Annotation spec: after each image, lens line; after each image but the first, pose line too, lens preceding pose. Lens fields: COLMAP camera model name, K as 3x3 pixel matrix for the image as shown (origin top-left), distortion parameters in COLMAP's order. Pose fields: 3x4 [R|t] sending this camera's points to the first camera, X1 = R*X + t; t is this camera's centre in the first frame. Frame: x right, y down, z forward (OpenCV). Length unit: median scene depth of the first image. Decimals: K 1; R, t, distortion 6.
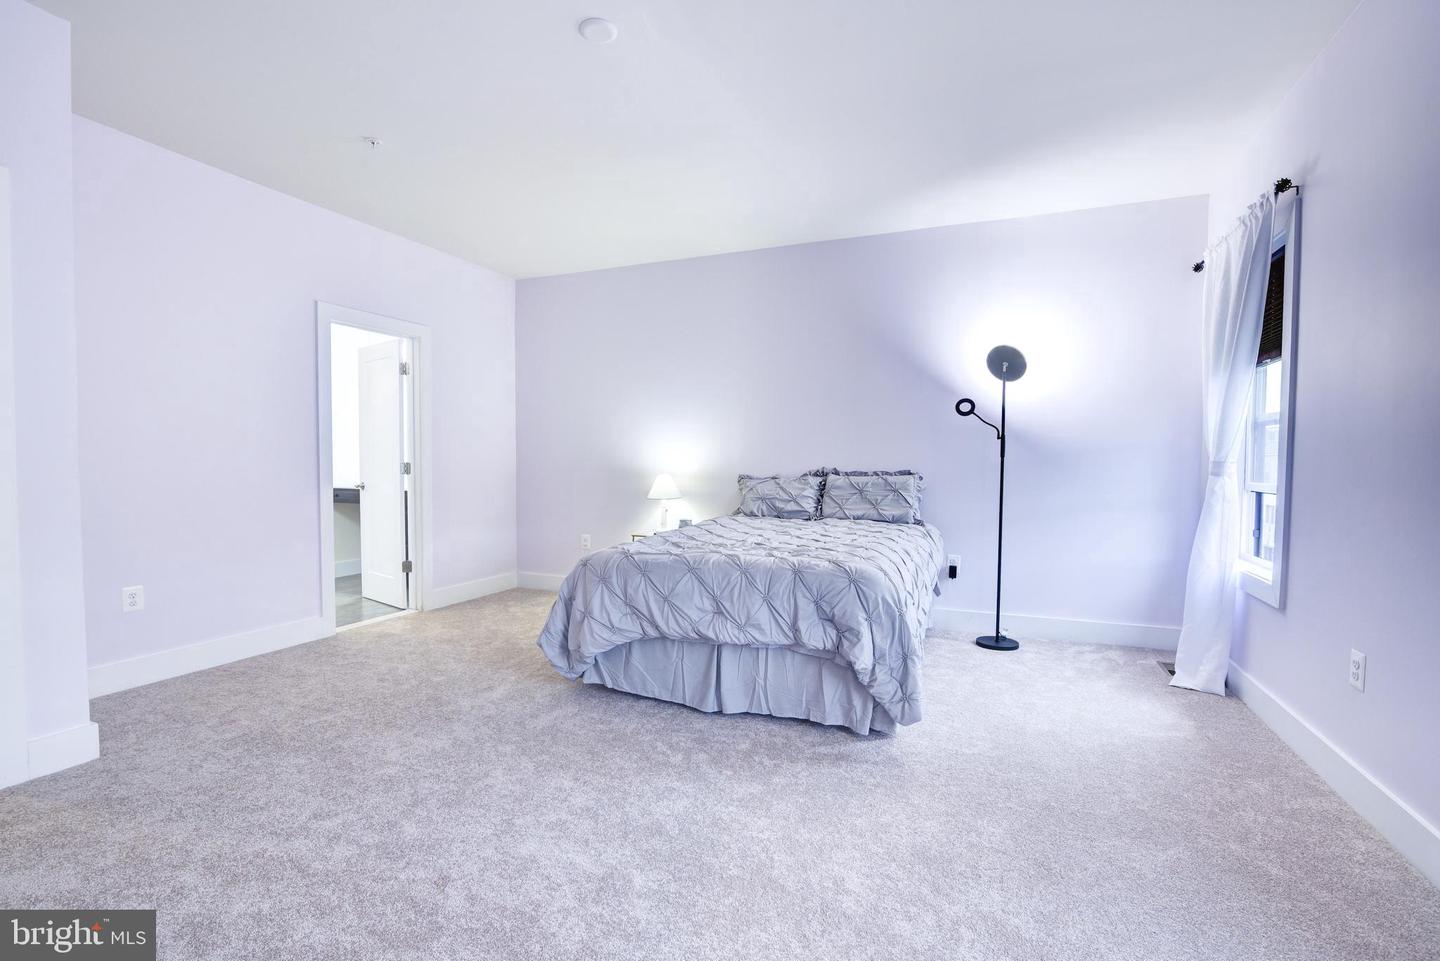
lens RADIAL K [[658.9, 0, 715.7], [0, 658.9, 490.3], [0, 0, 1]] dist [-0.020071, -0.000174]
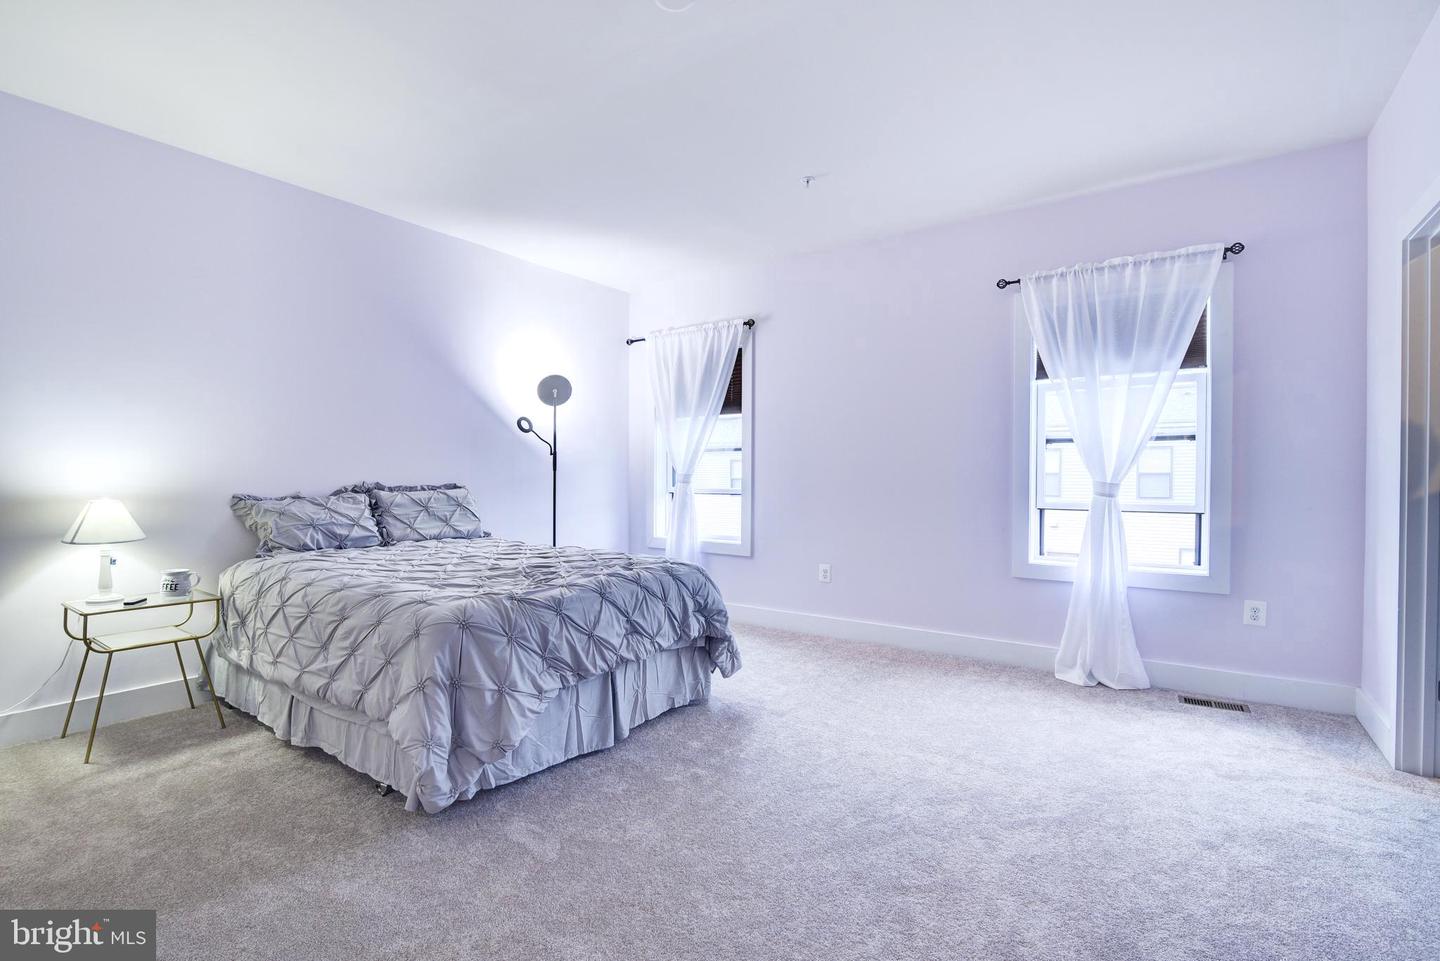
lens RADIAL K [[658.9, 0, 715.7], [0, 658.9, 490.3], [0, 0, 1]] dist [-0.020071, -0.000174]
pose [[0.219945, -0.025152, 0.975188, -0.617093], [0.041320, 0.999011, 0.016447, -0.022760], [-0.974637, 0.036677, 0.220766, 0.450986]]
